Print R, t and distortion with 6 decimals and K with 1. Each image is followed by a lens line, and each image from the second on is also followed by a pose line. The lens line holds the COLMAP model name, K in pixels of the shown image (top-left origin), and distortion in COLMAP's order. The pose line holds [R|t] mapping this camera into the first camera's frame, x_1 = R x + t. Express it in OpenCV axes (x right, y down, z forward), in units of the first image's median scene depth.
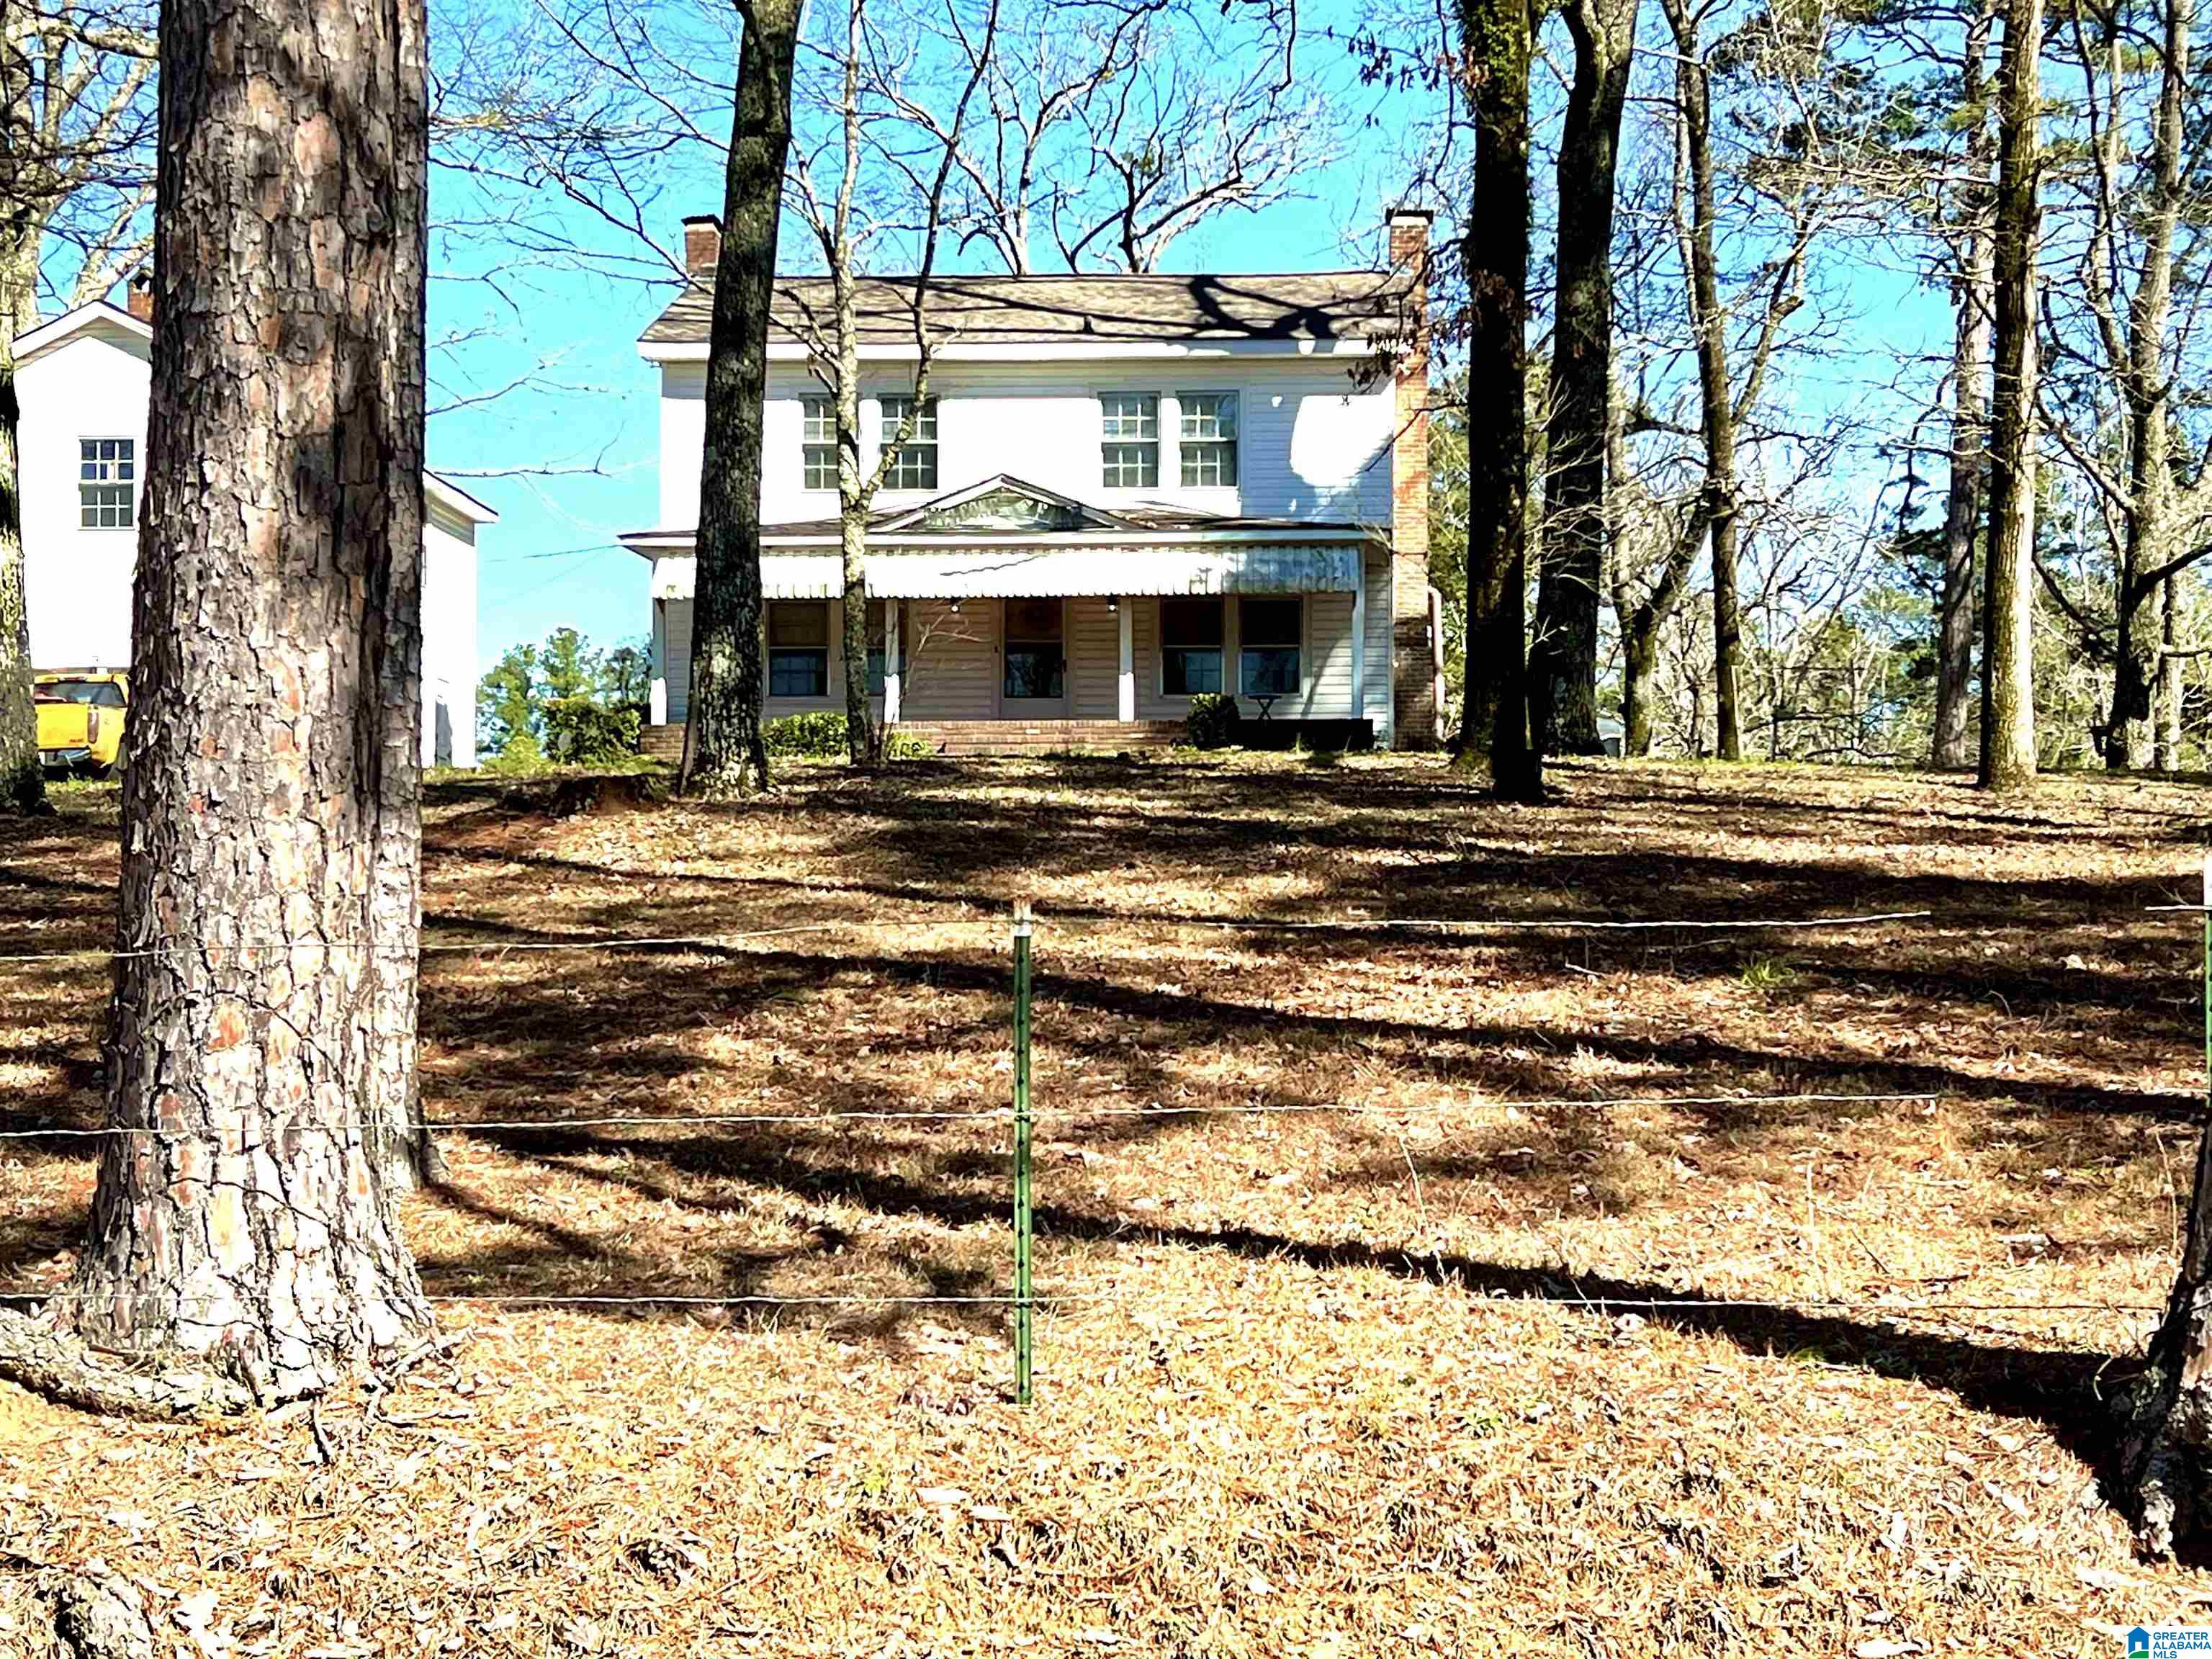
lens RADIAL K [[3686.1, 0, 1122.2], [0, 3686.1, 848.0], [0, 0, 1]] dist [0.108949, 0.000000]
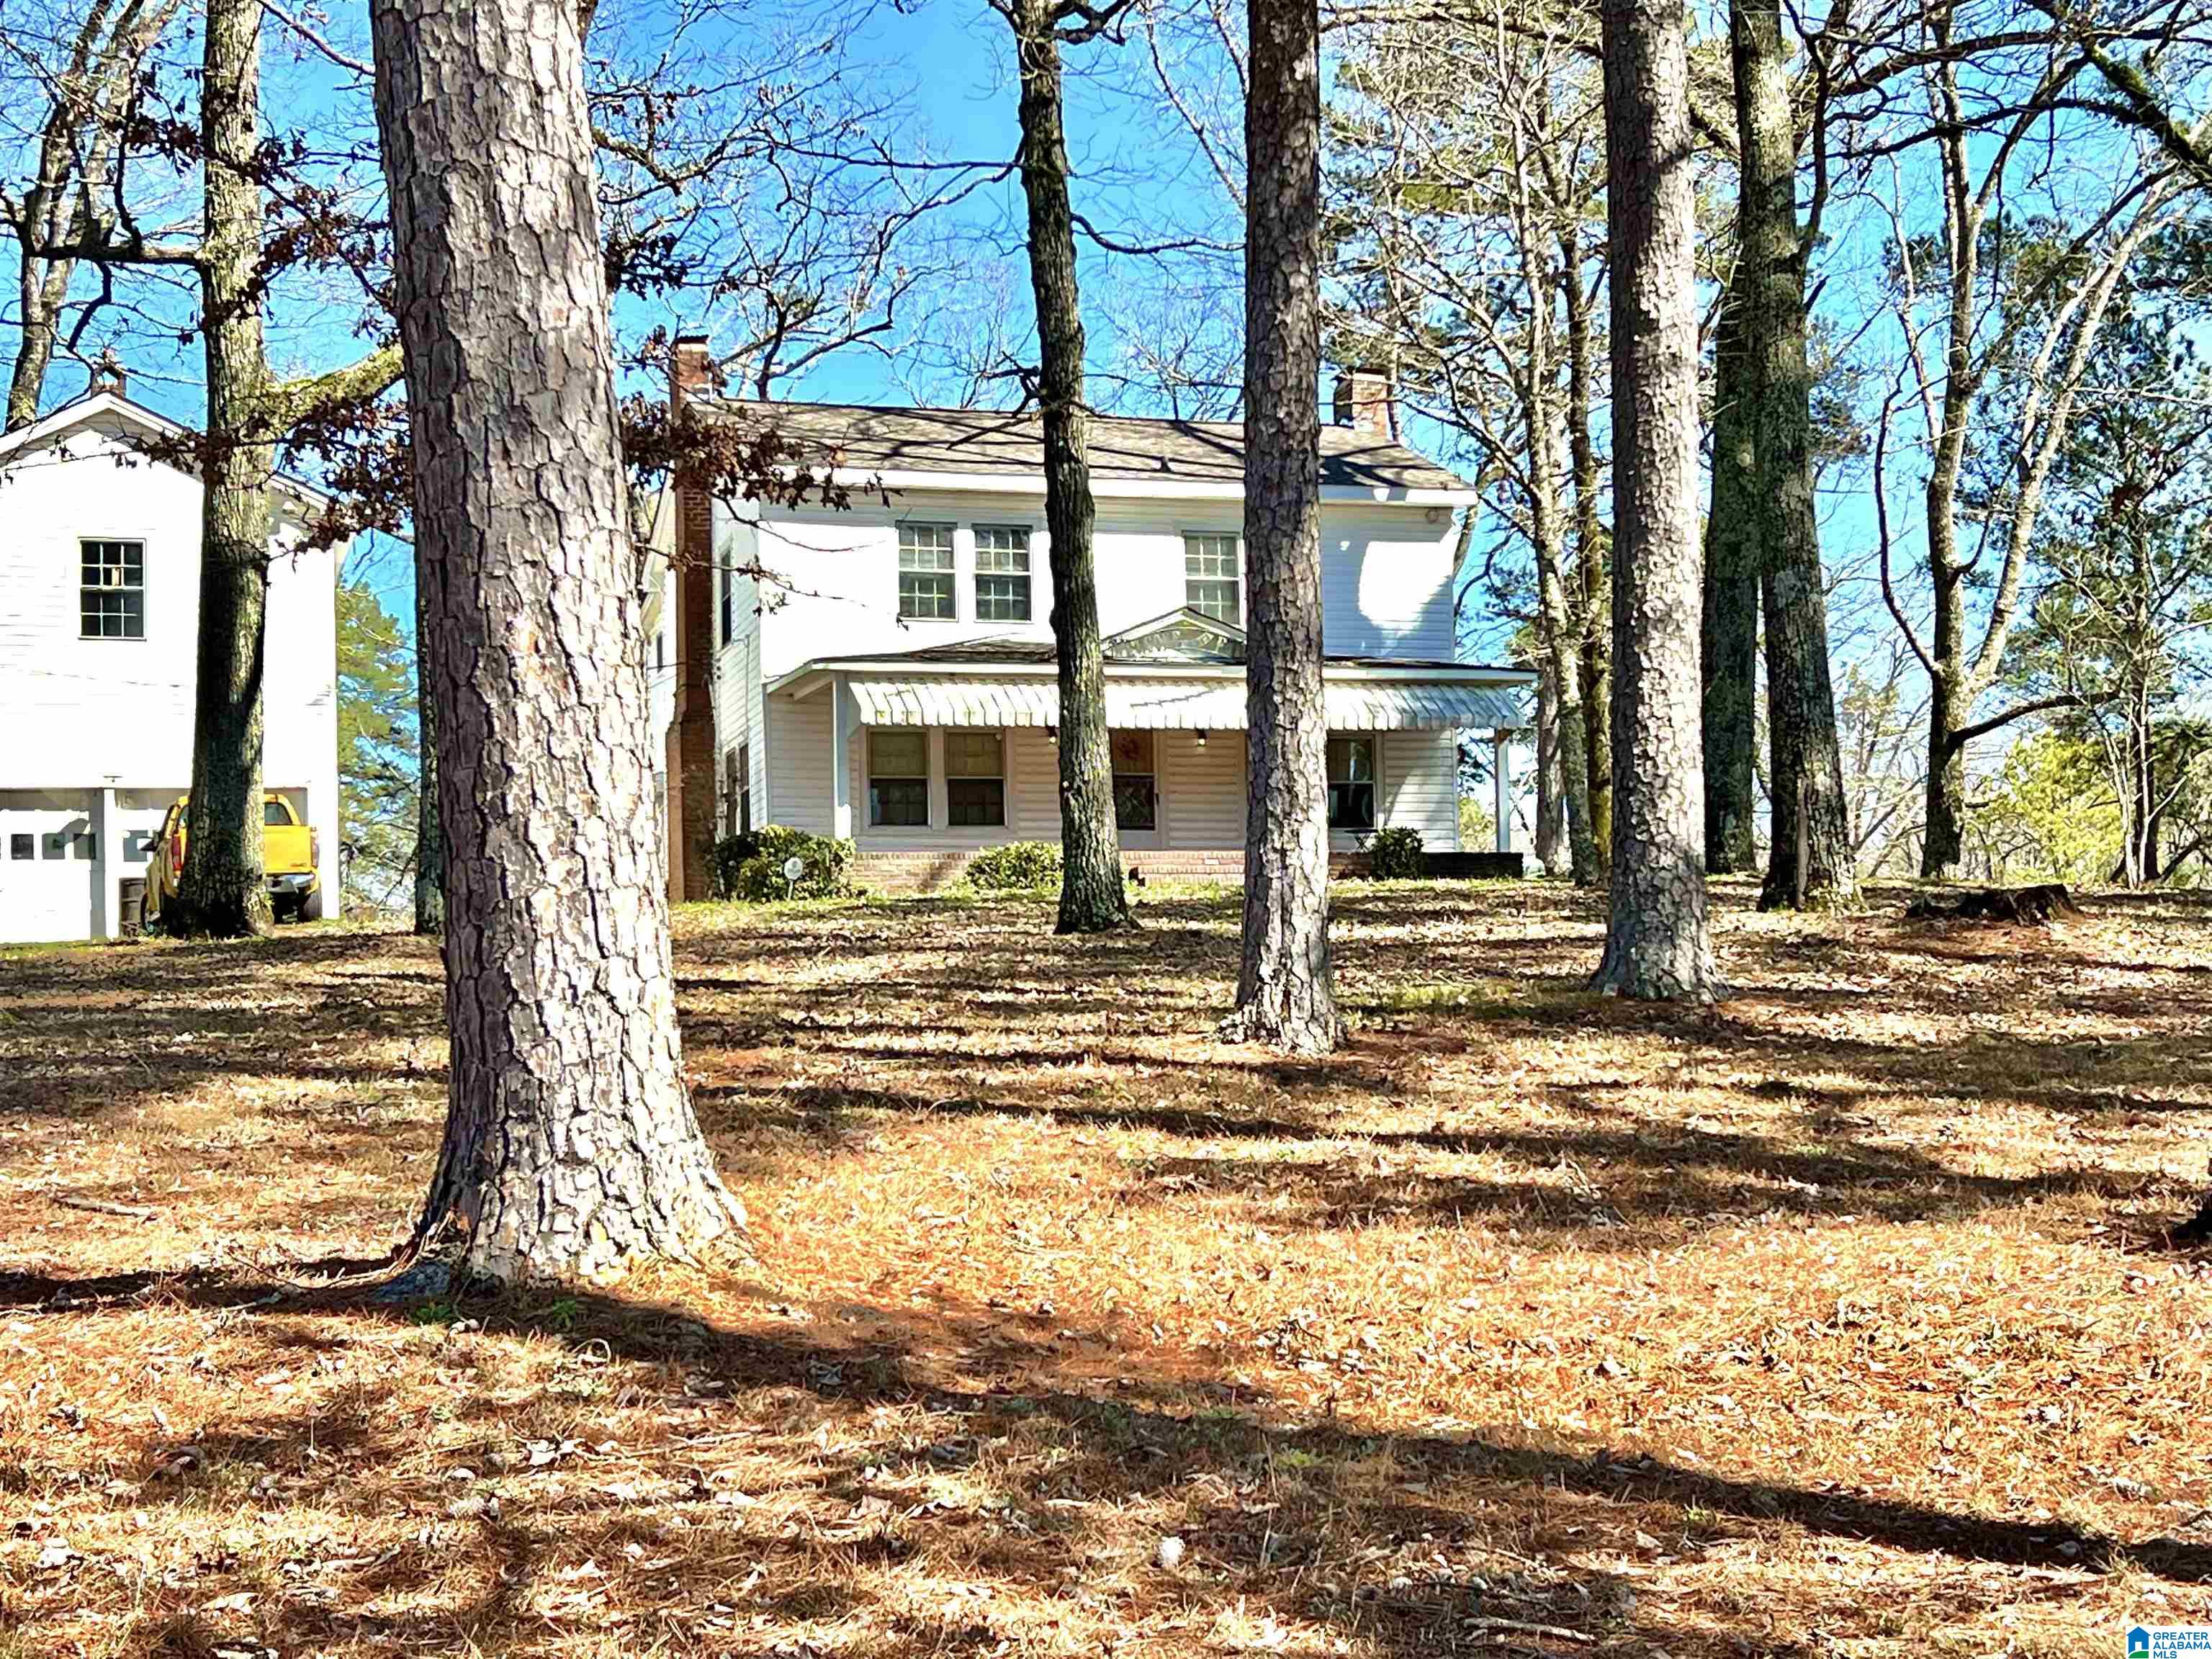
lens RADIAL K [[3686.1, 0, 1116.5], [0, 3686.1, 837.6], [0, 0, 1]] dist [0.108949, 0.000000]
pose [[0.942353, 0.010020, 0.334470, -1.021523], [0.005151, 0.998999, -0.044440, 0.016748], [-0.334581, 0.043601, 0.941358, 0.154443]]
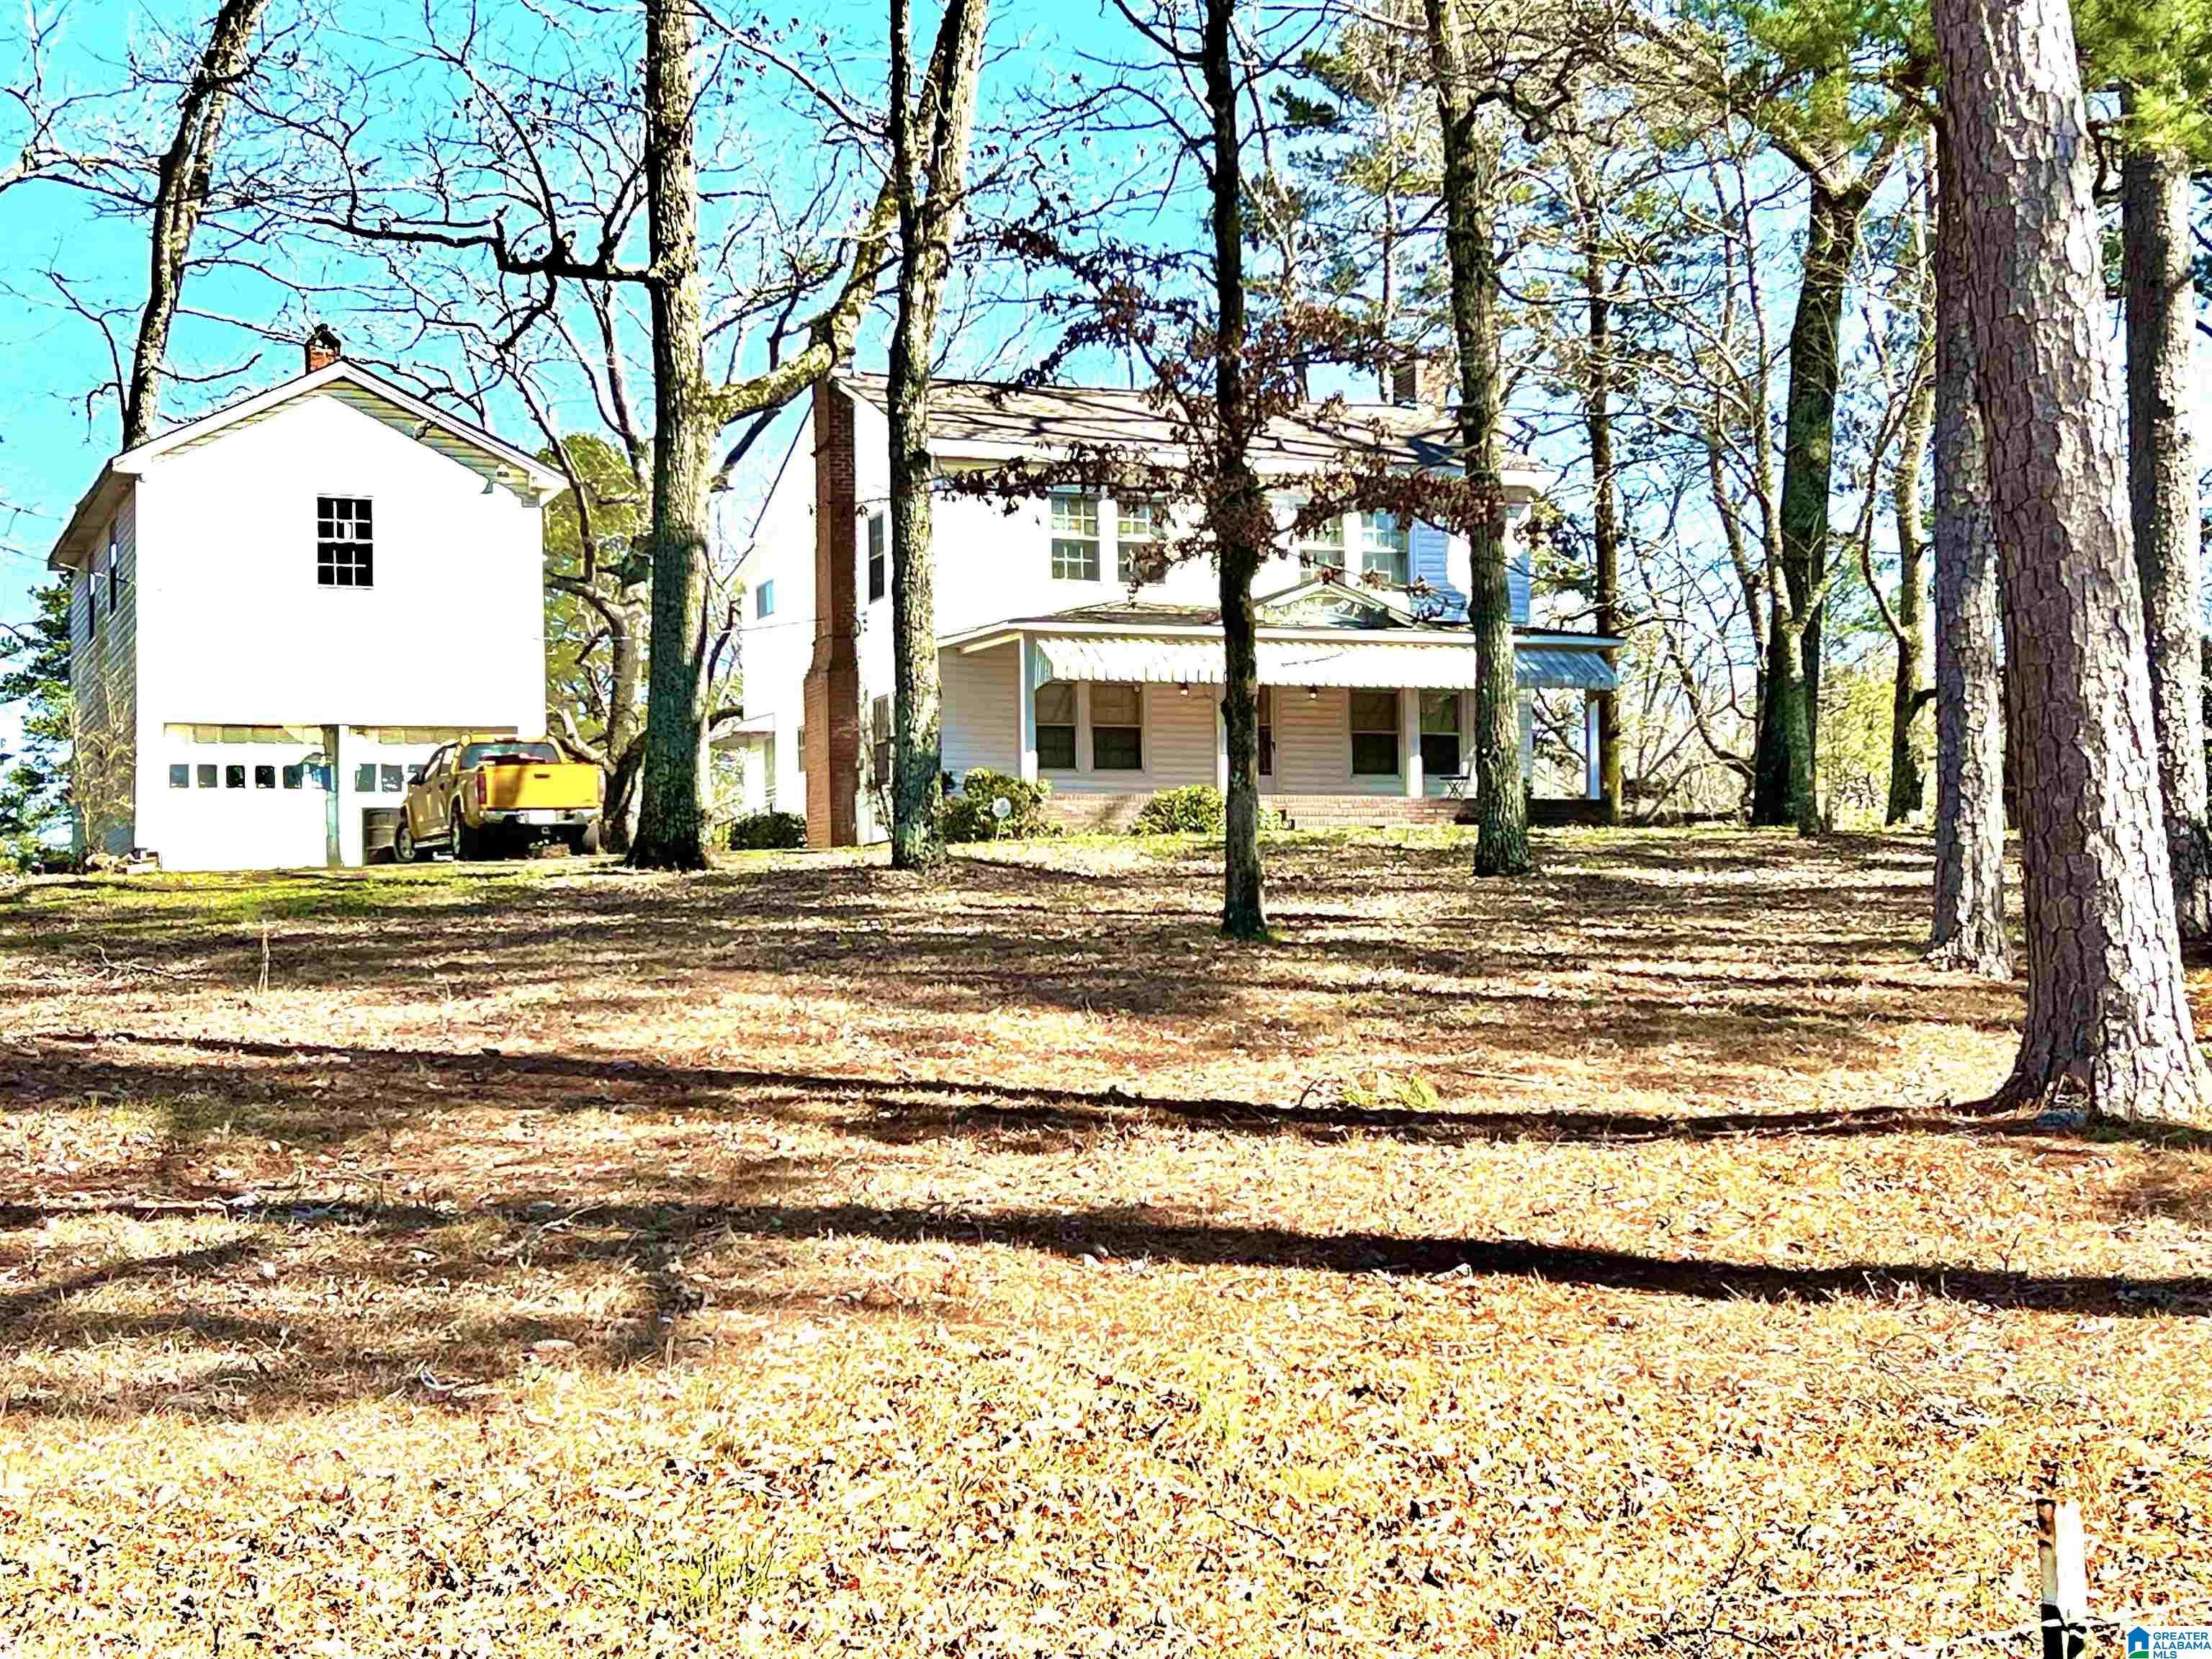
lens RADIAL K [[3686.1, 0, 1116.7], [0, 3686.1, 834.5], [0, 0, 1]] dist [0.108949, 0.000000]
pose [[0.909106, 0.014161, 0.416324, -1.475309], [-0.004517, 0.999698, -0.024142, 0.012817], [-0.416540, 0.020067, 0.908896, 0.008307]]
